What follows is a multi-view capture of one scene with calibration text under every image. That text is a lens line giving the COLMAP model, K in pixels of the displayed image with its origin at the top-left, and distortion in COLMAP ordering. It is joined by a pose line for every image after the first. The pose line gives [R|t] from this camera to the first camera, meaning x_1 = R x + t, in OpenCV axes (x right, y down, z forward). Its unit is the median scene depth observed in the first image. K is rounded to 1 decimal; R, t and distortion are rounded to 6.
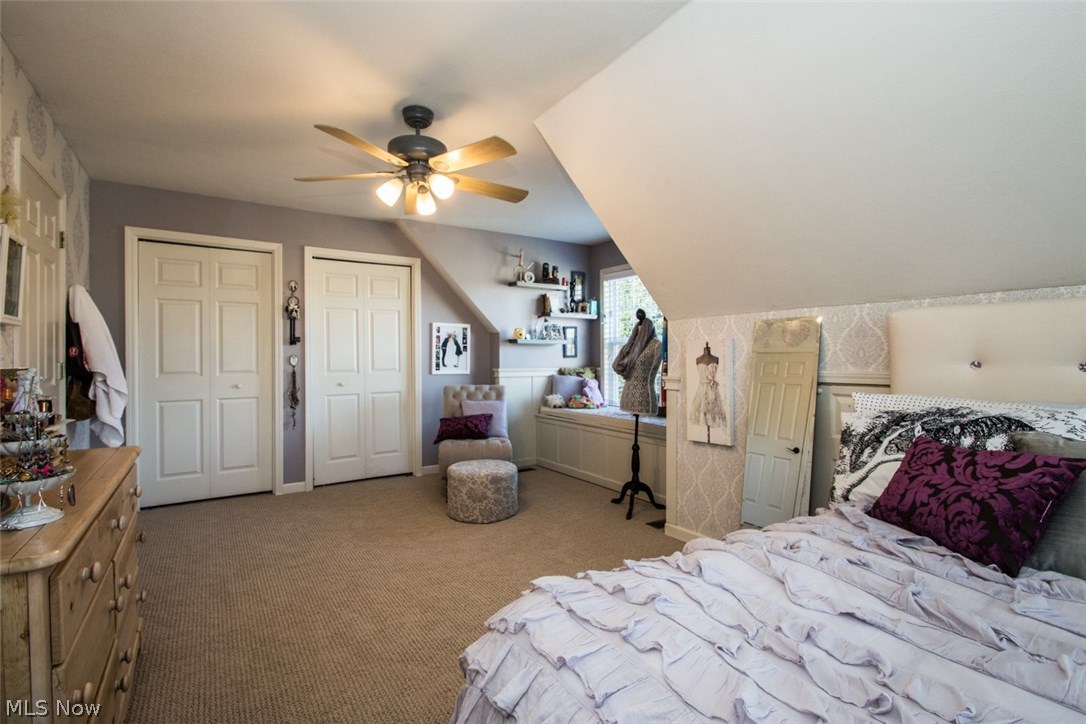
lens RADIAL K [[512.0, 0, 532.1], [0, 512.0, 359.2], [0, 0, 1]] dist [0.012875, -0.017702]
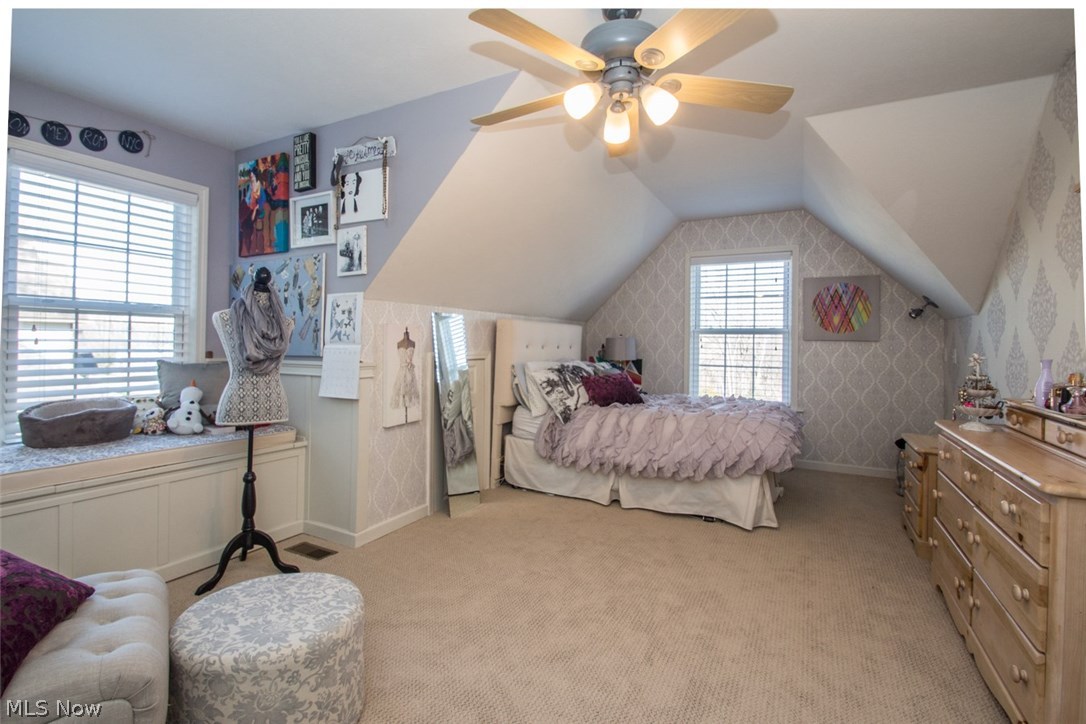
lens RADIAL K [[512.0, 0, 532.1], [0, 512.0, 359.2], [0, 0, 1]] dist [0.012875, -0.017702]
pose [[-0.486271, -0.015815, 0.873665, -0.693813], [0.001021, 0.999825, 0.018667, 0.012680], [-0.873807, 0.009970, -0.486170, 1.276379]]
